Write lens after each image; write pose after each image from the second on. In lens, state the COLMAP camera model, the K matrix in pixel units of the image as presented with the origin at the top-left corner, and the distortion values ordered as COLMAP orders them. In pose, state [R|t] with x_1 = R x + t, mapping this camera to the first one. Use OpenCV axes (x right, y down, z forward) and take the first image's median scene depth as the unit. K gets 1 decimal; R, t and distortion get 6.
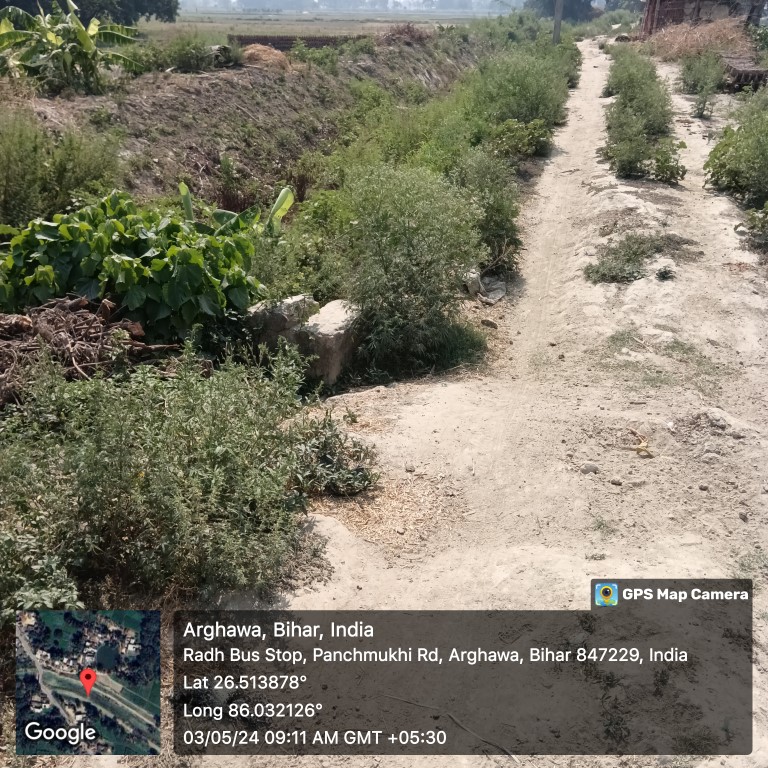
lens RADIAL K [[825.3, 0, 382.7], [0, 825.3, 372.5], [0, 0, 1]] dist [0.092365, -0.196513]
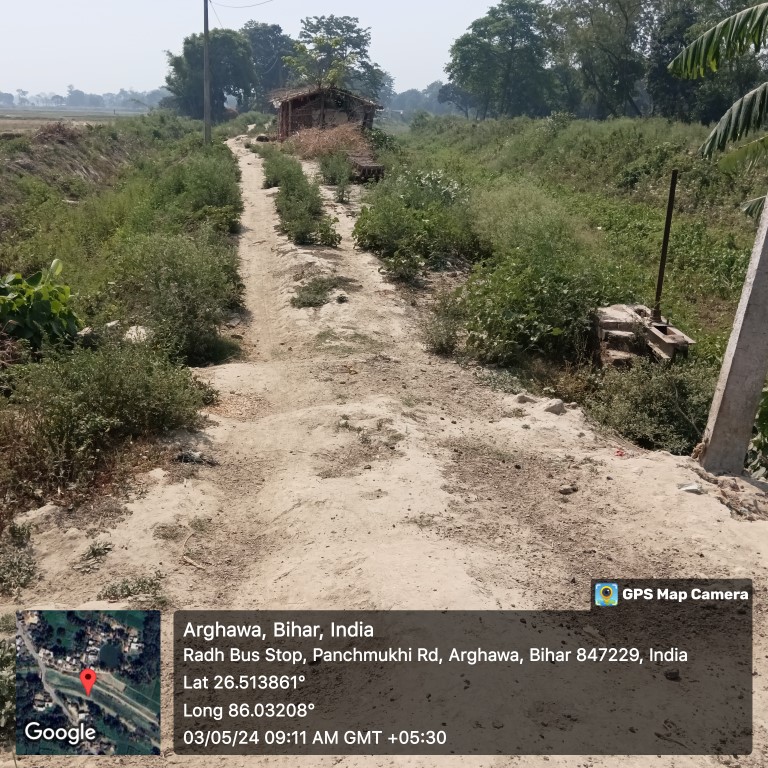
lens RADIAL K [[825.3, 0, 382.7], [0, 825.3, 372.5], [0, 0, 1]] dist [0.092365, -0.196513]
pose [[0.917486, -0.105967, 0.383393, -0.108488], [0.144747, 0.986723, -0.073666, 0.079005], [-0.370497, 0.123082, 0.920643, -0.236780]]
